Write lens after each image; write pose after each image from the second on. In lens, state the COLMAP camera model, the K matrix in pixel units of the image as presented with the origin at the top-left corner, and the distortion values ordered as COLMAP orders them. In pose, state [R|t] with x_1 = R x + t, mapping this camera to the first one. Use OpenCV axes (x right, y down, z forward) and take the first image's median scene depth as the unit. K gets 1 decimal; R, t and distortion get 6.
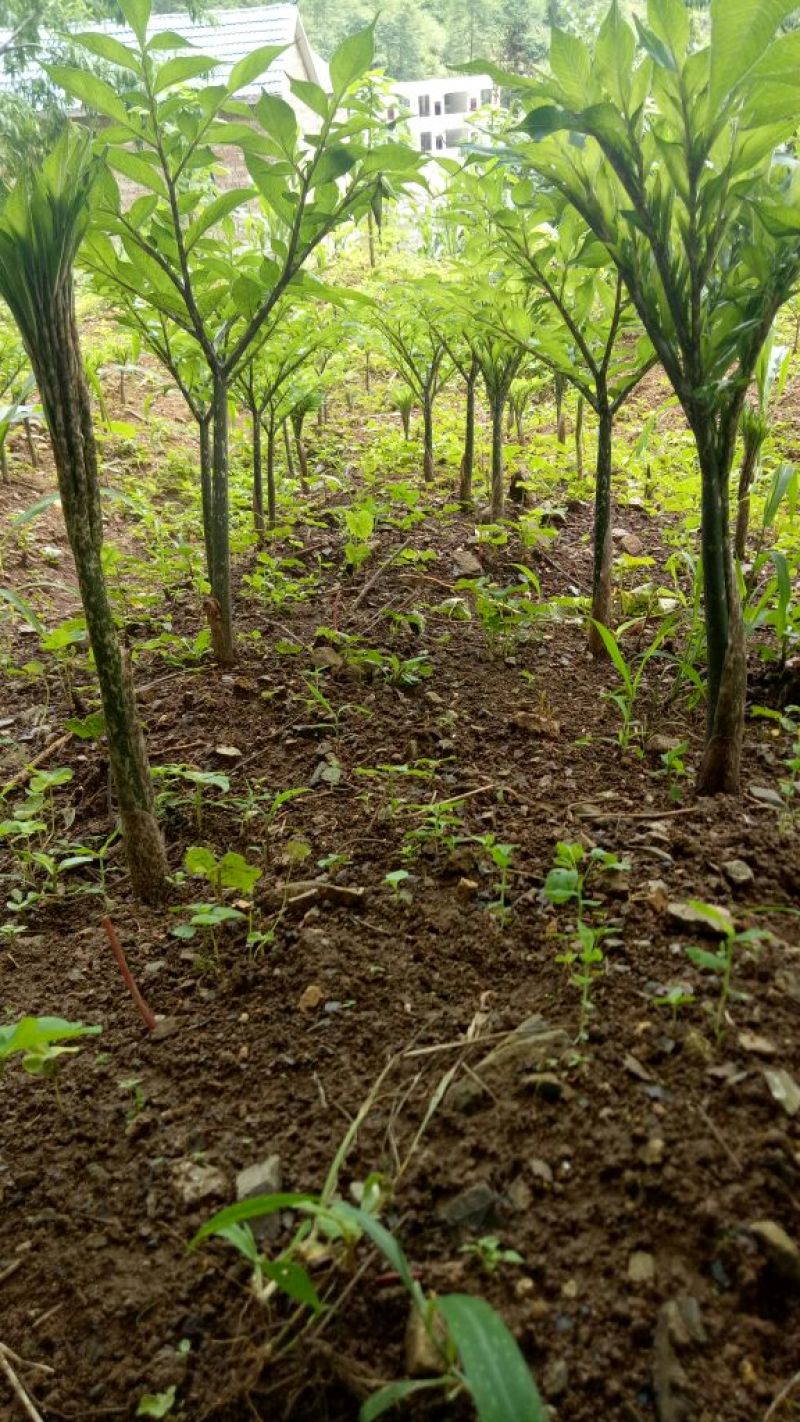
lens RADIAL K [[1078.6, 0, 399.4], [0, 1078.6, 705.1], [0, 0, 1]] dist [0.042260, -0.020198]
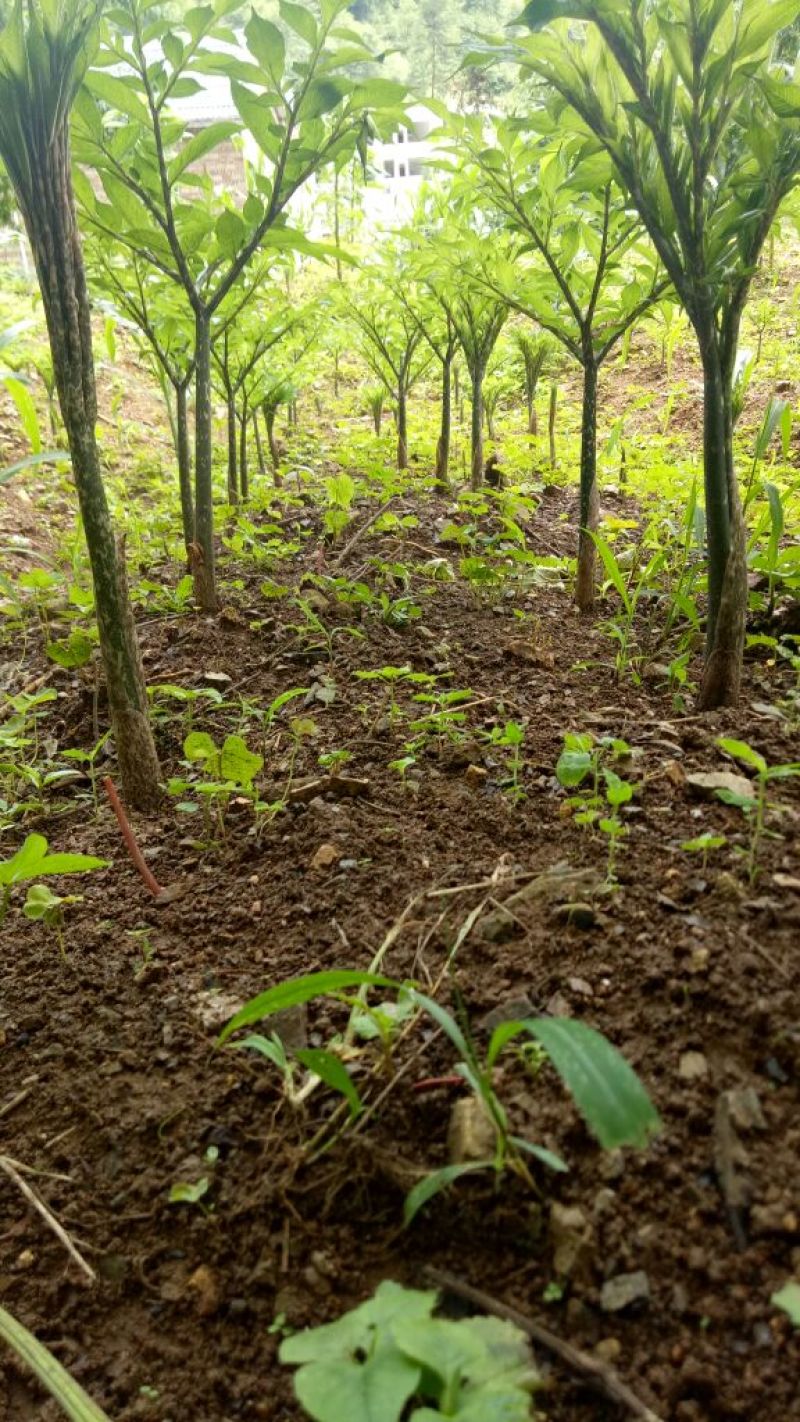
lens RADIAL K [[1078.6, 0, 399.3], [0, 1078.6, 714.7], [0, 0, 1]] dist [0.042260, -0.020198]
pose [[0.999368, -0.004428, 0.035272, -0.037474], [0.005336, 0.999656, -0.025676, 0.130926], [-0.035146, 0.025848, 0.999048, 0.030683]]
